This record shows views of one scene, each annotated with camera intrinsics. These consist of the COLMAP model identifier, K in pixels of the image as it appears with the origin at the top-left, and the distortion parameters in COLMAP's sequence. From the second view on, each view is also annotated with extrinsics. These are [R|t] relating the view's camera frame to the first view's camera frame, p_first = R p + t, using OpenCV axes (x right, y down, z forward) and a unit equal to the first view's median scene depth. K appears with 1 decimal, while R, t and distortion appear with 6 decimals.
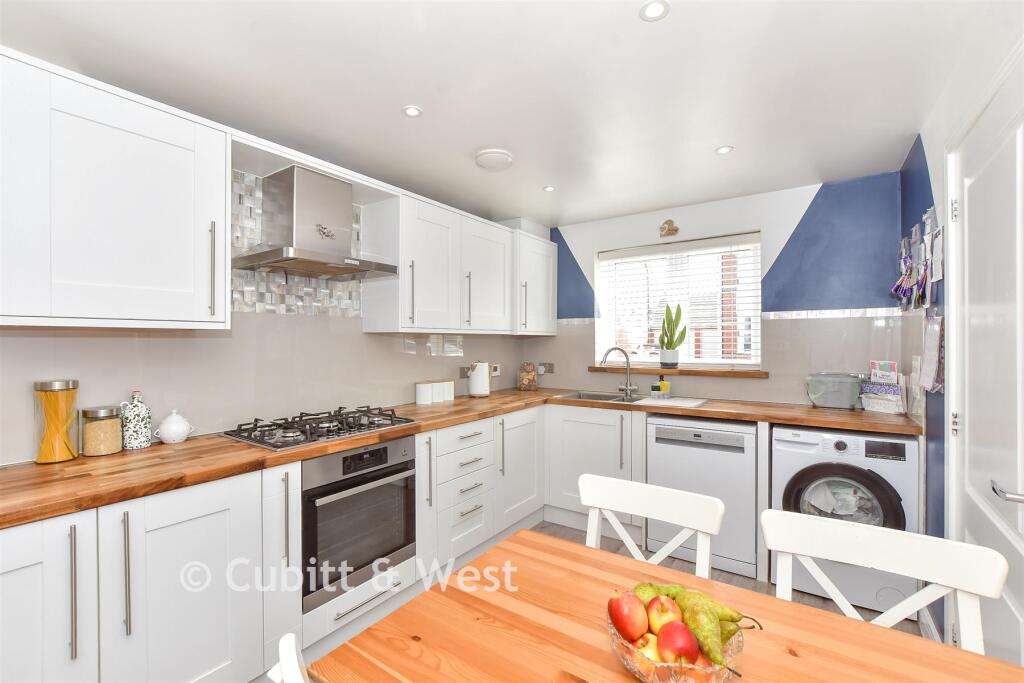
lens RADIAL K [[445.1, 0, 512.3], [0, 445.1, 340.7], [0, 0, 1]] dist [-0.016210, -0.000095]
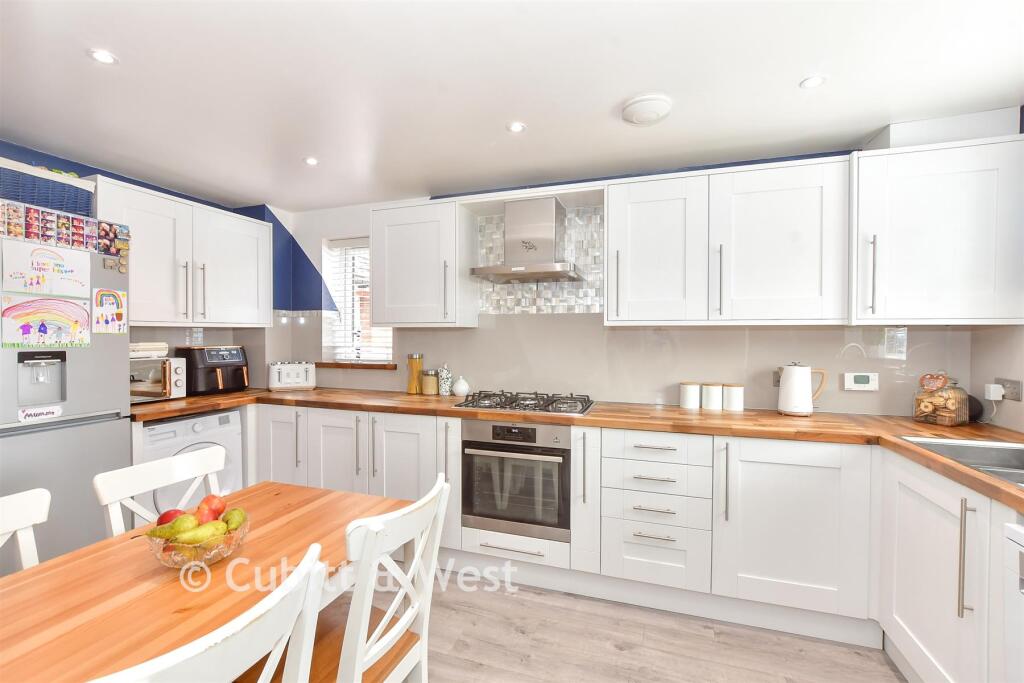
lens RADIAL K [[445.1, 0, 511.0], [0, 445.1, 342.2], [0, 0, 1]] dist [-0.016210, -0.000095]
pose [[0.274834, 0.013743, -0.961393, 0.731515], [-0.003863, 0.999906, 0.013189, 0.006521], [0.961484, 0.000090, 0.274862, 0.596592]]
